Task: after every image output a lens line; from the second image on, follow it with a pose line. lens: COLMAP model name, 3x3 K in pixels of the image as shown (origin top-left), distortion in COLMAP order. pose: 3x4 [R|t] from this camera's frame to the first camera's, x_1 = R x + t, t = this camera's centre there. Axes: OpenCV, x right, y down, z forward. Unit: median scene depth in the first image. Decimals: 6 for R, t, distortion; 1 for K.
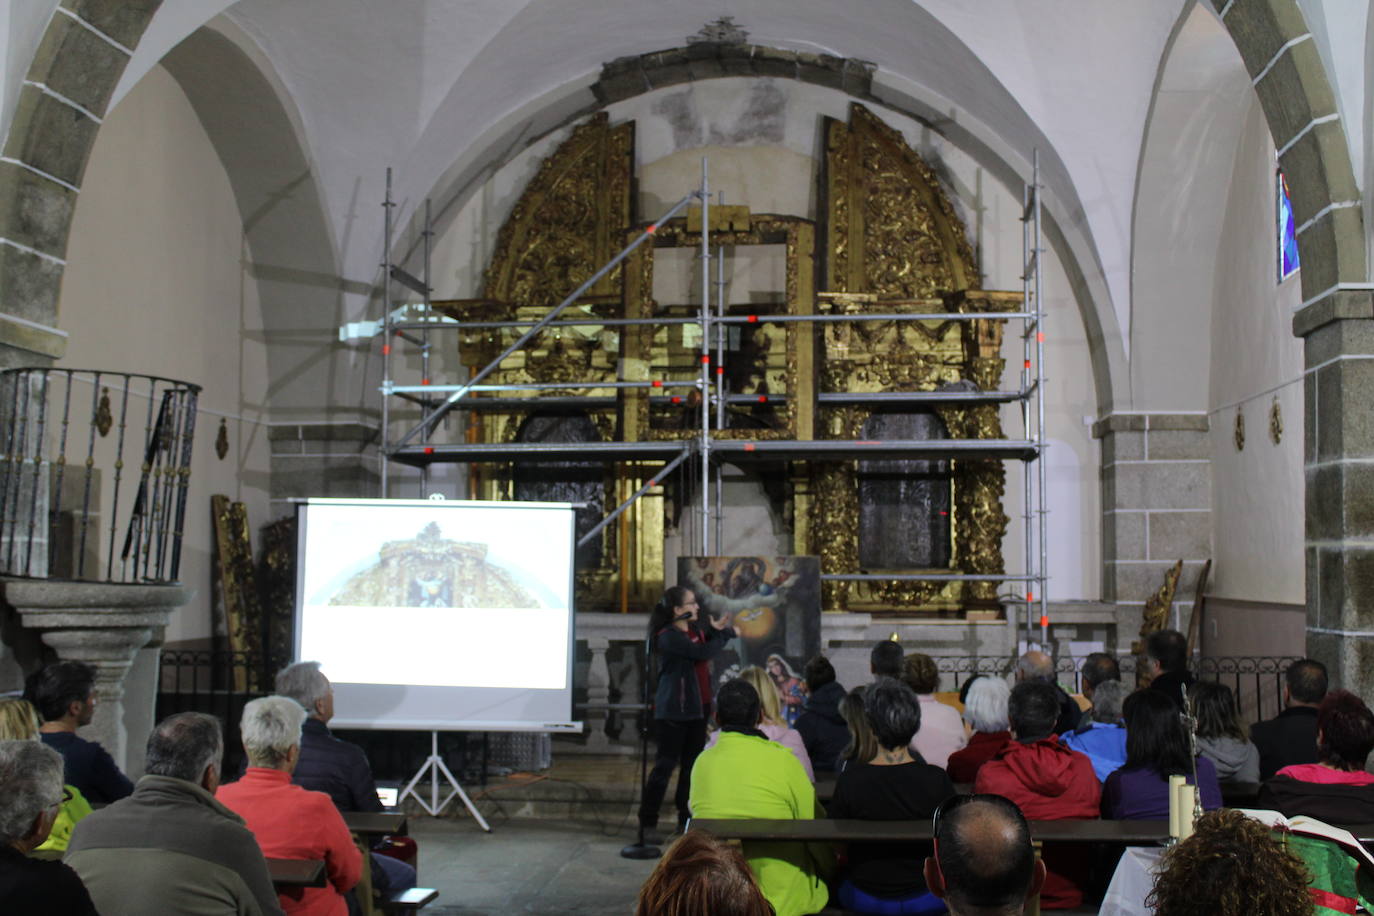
lens RADIAL K [[1525.0, 0, 688.8], [0, 1525.0, 457.9], [0, 0, 1]] dist [-0.110207, 0.191258]
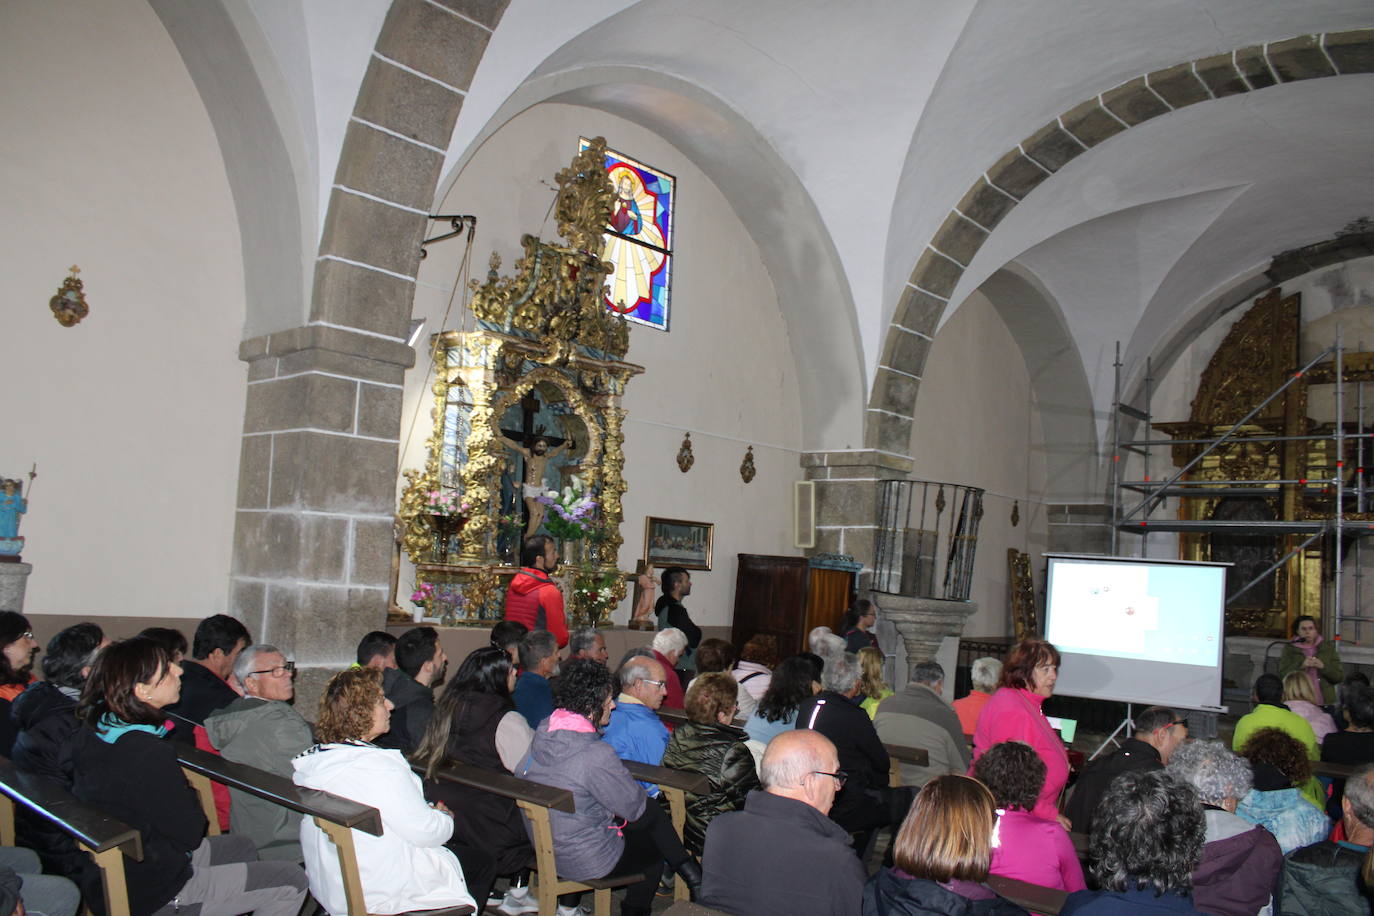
lens RADIAL K [[1401.6, 0, 687.0], [0, 1401.6, 458.0], [0, 0, 1]] dist [-0.125247, 0.182821]
pose [[0.816955, -0.000153, -0.576701, 0.259626], [-0.015184, 0.999648, -0.021774, -0.033940], [0.576501, 0.026545, 0.816665, -0.410976]]
